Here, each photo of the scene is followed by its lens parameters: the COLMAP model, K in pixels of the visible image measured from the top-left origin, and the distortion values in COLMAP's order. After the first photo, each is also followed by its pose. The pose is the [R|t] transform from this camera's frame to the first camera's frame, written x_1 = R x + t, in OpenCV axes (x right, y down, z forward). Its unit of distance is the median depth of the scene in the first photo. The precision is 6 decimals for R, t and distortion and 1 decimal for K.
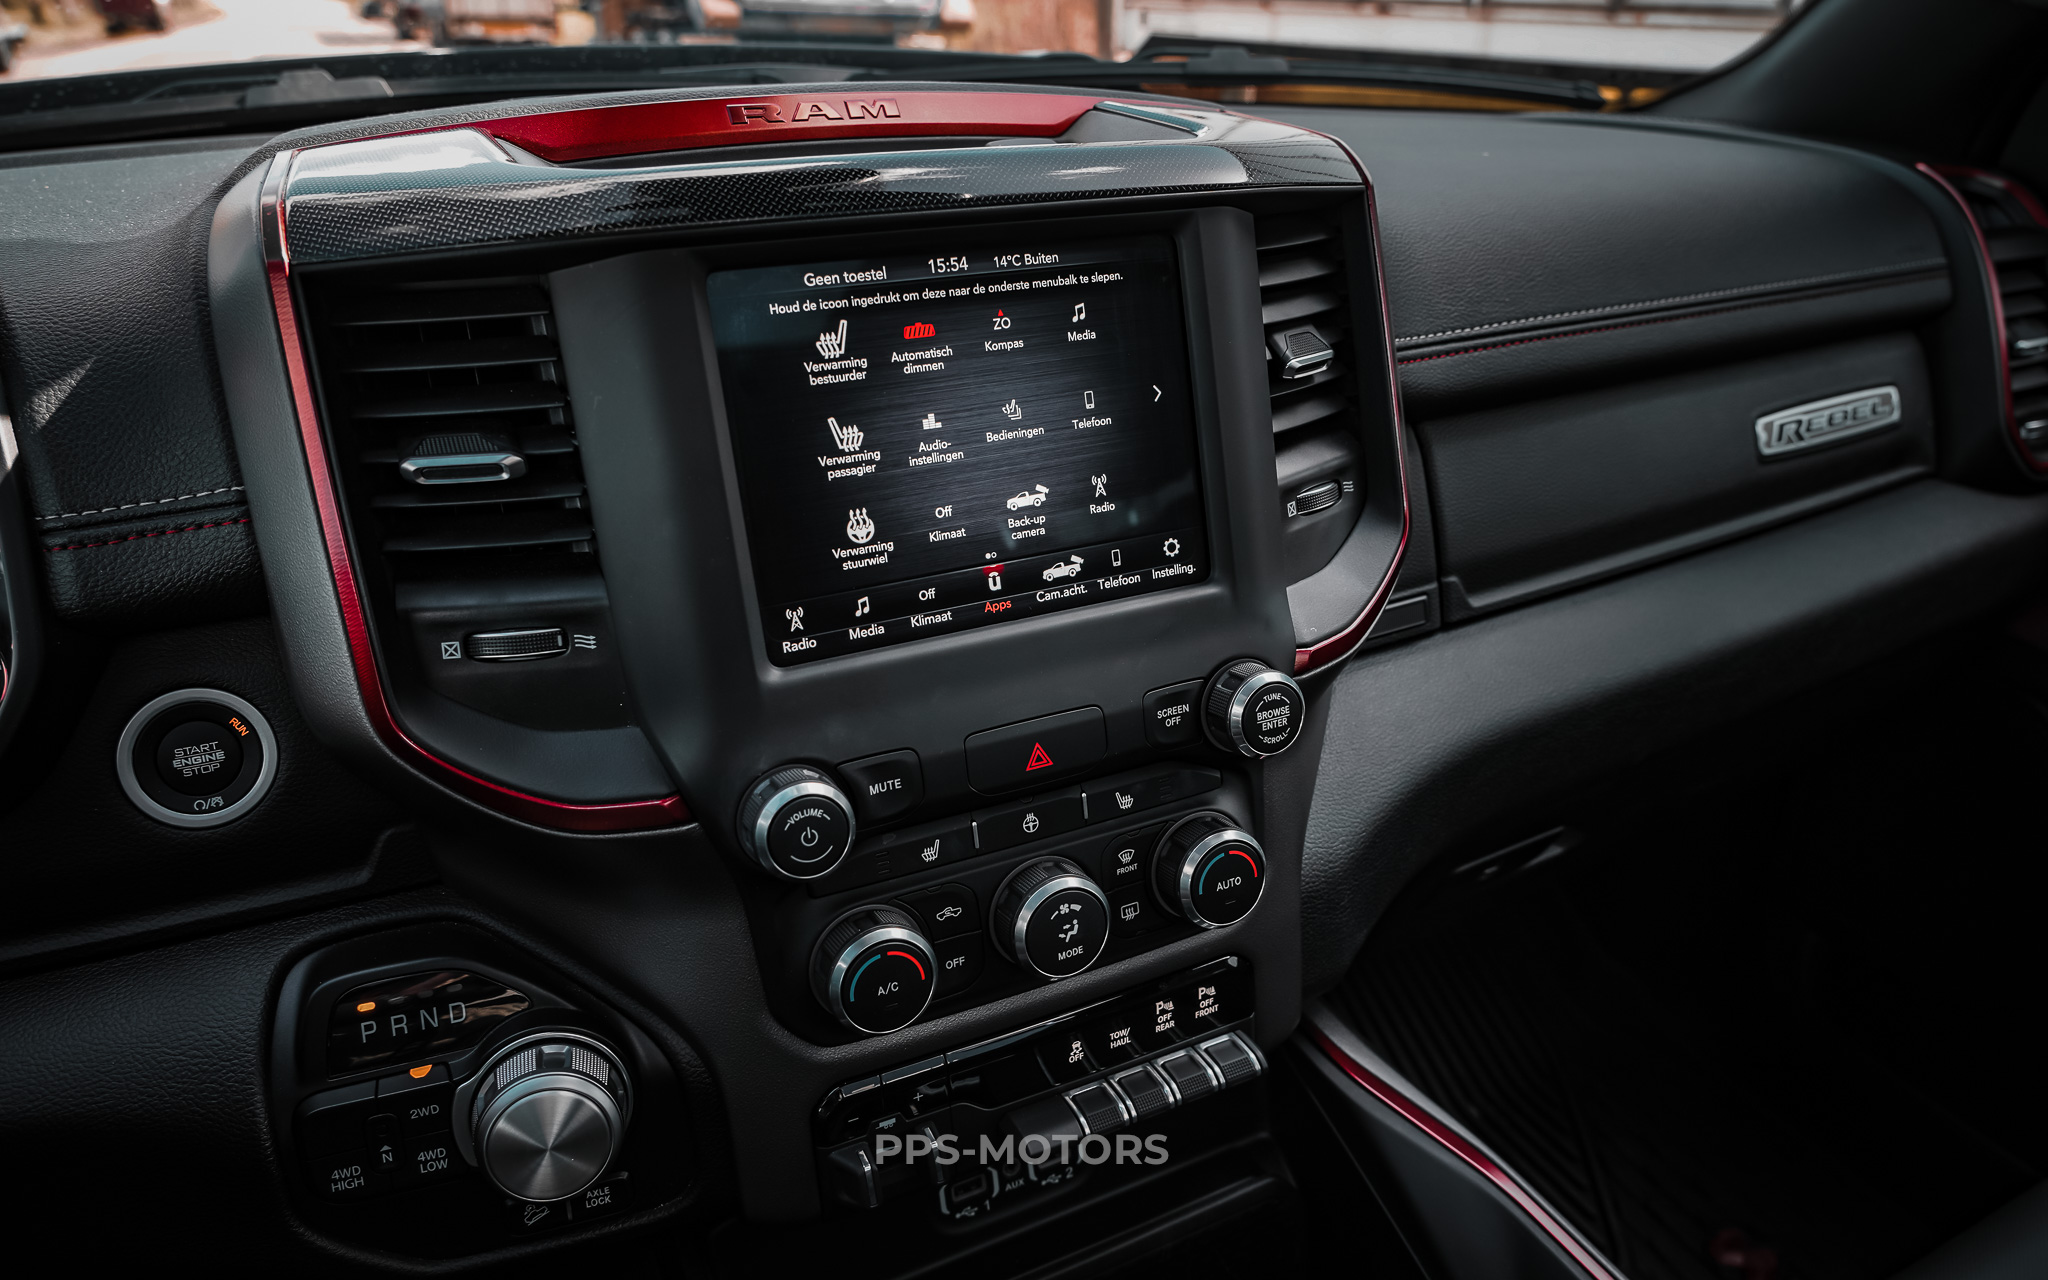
lens RADIAL K [[1375.3, 0, 1024.0], [0, 1375.3, 640.0], [0, 0, 1]] dist [-0.021238, 0.009699]
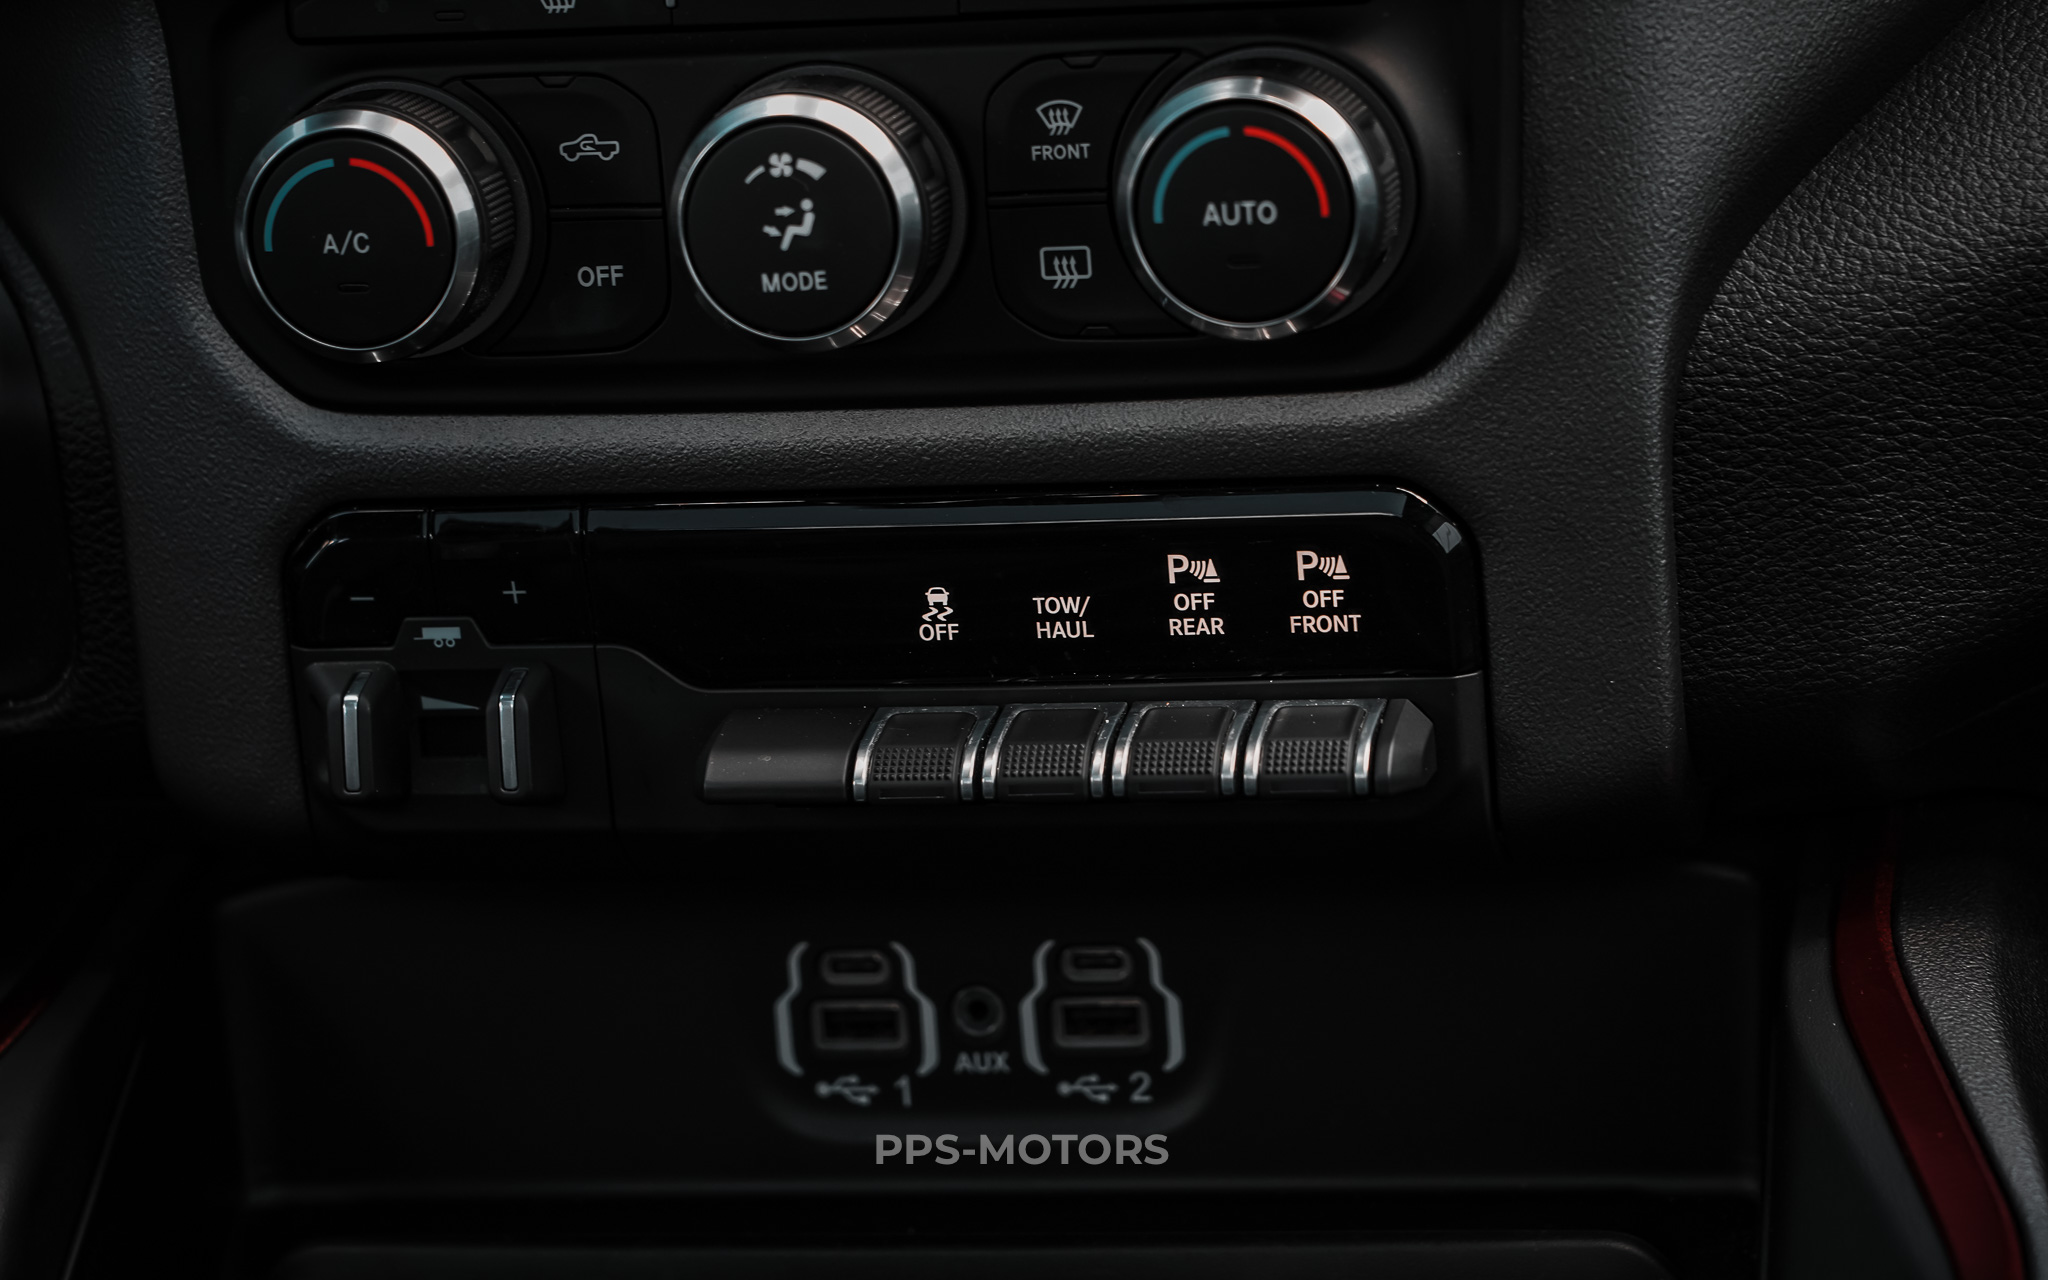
lens RADIAL K [[6319.6, 0, 1024.0], [0, 6319.6, 640.0], [0, 0, 1]] dist [-0.032415, -0.464237]
pose [[0.801354, 0.179104, -0.570748, 1.197592], [-0.156683, 0.983659, 0.088690, 0.154678], [0.577306, 0.018354, 0.816322, -0.512952]]
